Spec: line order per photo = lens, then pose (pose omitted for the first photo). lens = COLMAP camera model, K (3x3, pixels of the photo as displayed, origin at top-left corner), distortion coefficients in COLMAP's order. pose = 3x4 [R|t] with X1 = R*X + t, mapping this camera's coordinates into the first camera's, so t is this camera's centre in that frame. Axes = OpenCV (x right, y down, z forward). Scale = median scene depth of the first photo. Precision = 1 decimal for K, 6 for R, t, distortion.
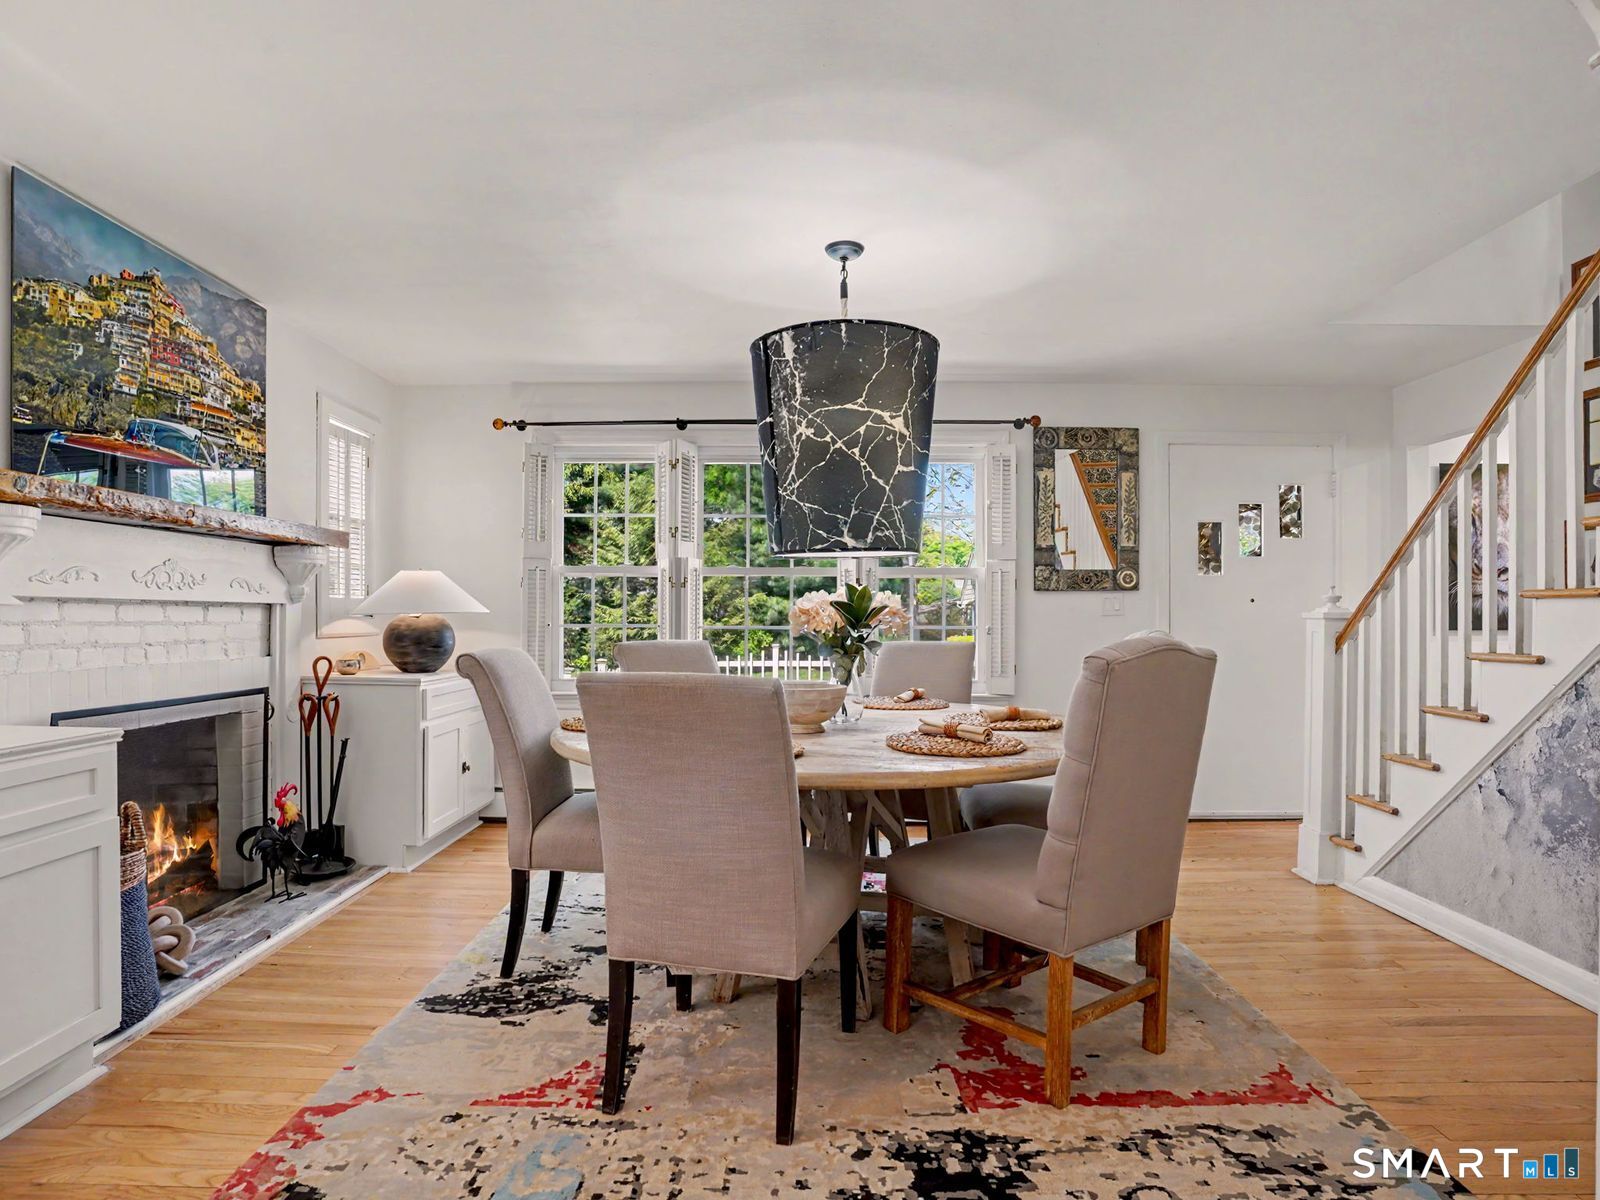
lens RADIAL K [[888.9, 0, 793.7], [0, 888.9, 606.1], [0, 0, 1]] dist [-0.056911, 0.020491]
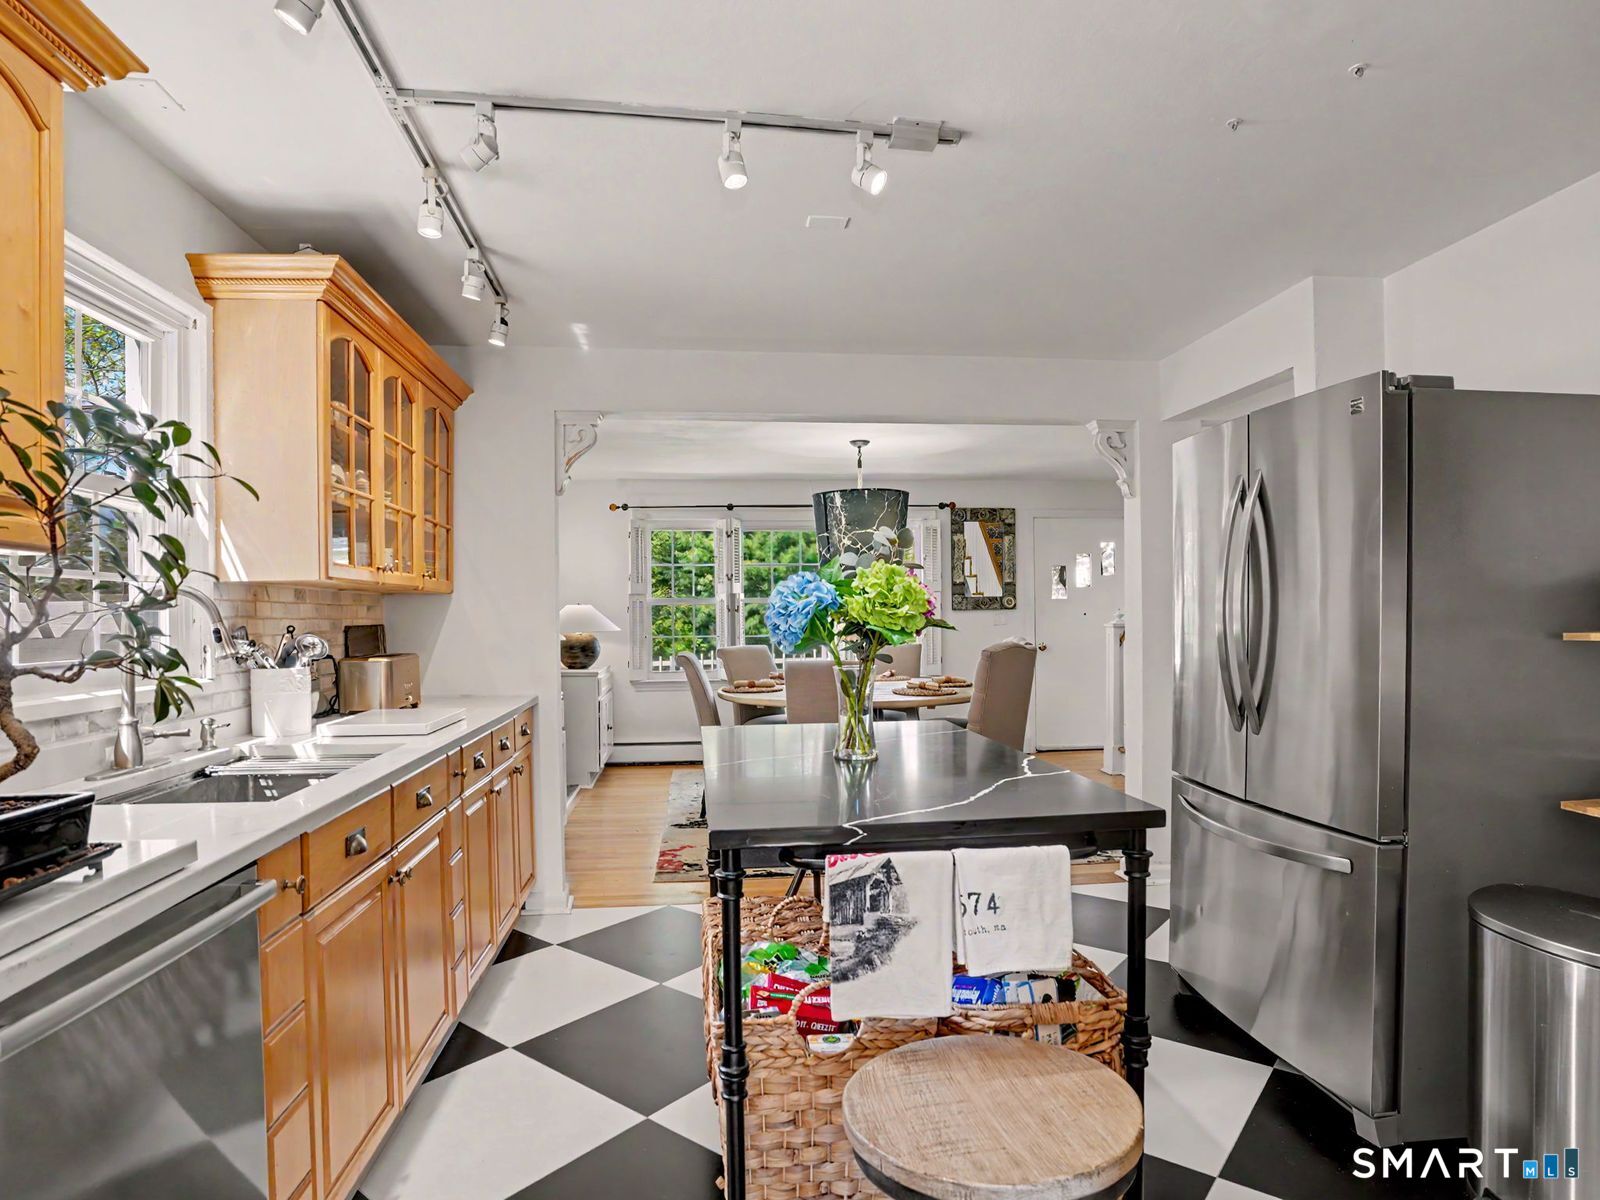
lens RADIAL K [[888.9, 0, 799.3], [0, 888.9, 611.1], [0, 0, 1]] dist [-0.056911, 0.020491]
pose [[0.993853, -0.015349, 0.109634, -0.184179], [0.014534, 0.999861, 0.008228, -0.033494], [-0.109745, -0.006584, 0.993938, -0.579242]]
